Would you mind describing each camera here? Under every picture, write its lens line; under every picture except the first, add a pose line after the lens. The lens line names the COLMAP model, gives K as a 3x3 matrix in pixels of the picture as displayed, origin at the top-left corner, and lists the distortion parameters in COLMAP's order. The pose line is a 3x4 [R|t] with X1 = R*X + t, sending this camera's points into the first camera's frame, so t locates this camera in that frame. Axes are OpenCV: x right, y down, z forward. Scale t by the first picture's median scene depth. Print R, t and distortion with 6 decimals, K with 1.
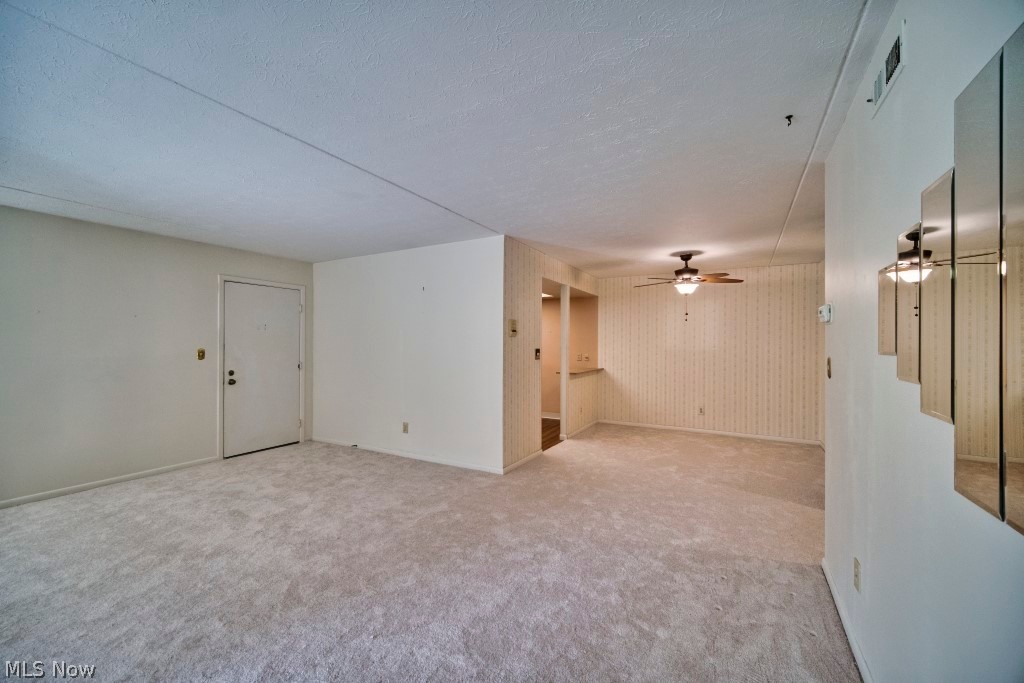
lens RADIAL K [[408.2, 0, 507.1], [0, 408.2, 341.8], [0, 0, 1]] dist [-0.002500, -0.000173]
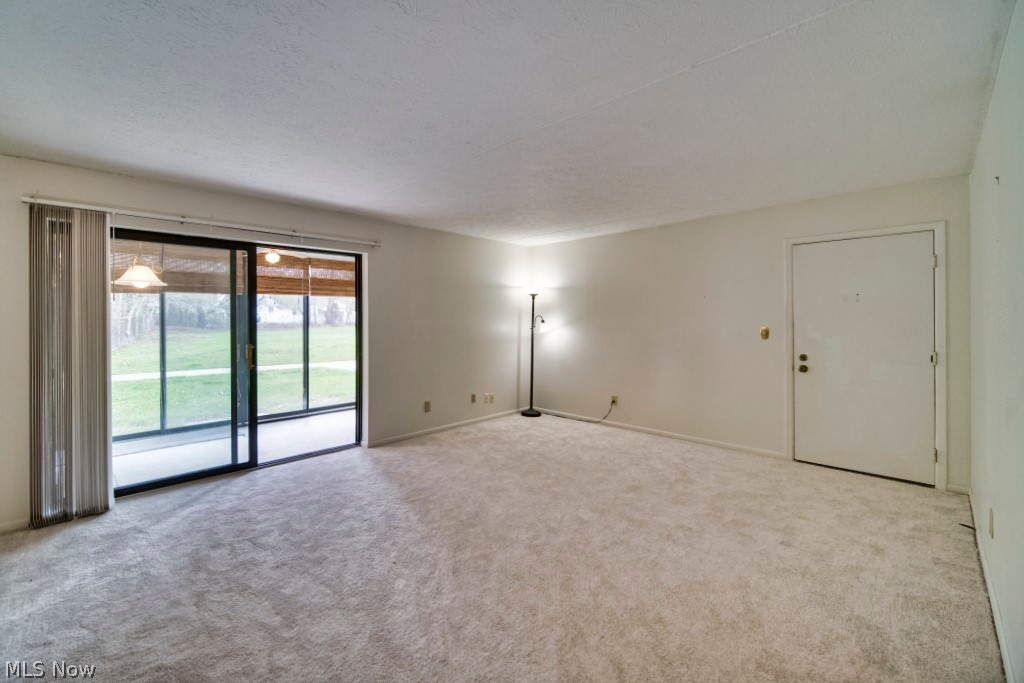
lens RADIAL K [[435.4, 0, 477.1], [0, 435.4, 321.9], [0, 0, 1]] dist [-0.000829, 0.000011]
pose [[-0.285814, 0.003791, -0.958278, 0.341042], [0.009637, 0.999953, 0.001081, -0.001007], [0.958237, -0.008926, -0.285837, 0.649343]]
